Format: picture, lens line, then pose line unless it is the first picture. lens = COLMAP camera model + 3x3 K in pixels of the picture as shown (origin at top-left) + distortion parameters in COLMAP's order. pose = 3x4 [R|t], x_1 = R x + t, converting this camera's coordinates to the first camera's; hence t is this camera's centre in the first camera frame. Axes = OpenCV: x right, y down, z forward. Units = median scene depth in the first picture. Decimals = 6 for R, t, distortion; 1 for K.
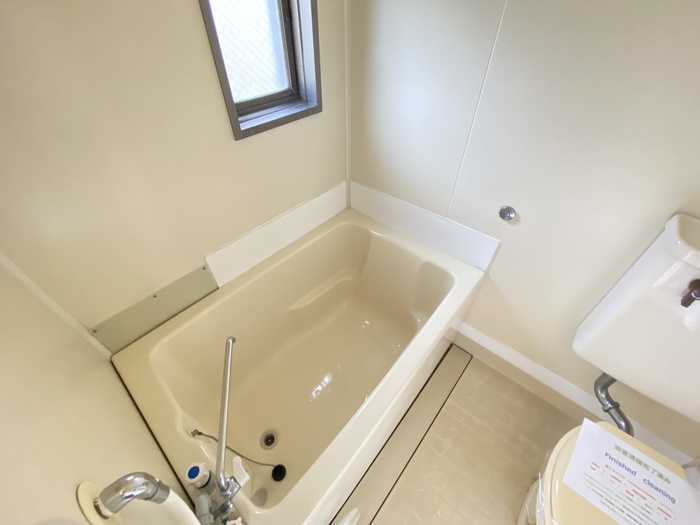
lens RADIAL K [[282.1, 0, 348.5], [0, 282.1, 260.2], [0, 0, 1]] dist [0.020816, -0.017787]
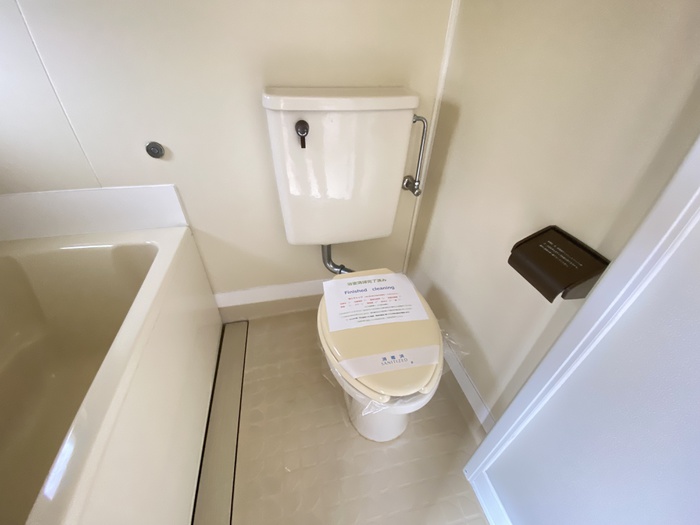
lens RADIAL K [[282.1, 0, 348.5], [0, 282.1, 260.2], [0, 0, 1]] dist [0.020816, -0.017787]
pose [[0.590488, -0.470260, 0.655881, 0.148966], [0.534032, 0.837000, 0.119334, 0.319299], [-0.605091, 0.279796, 0.745372, 0.045629]]
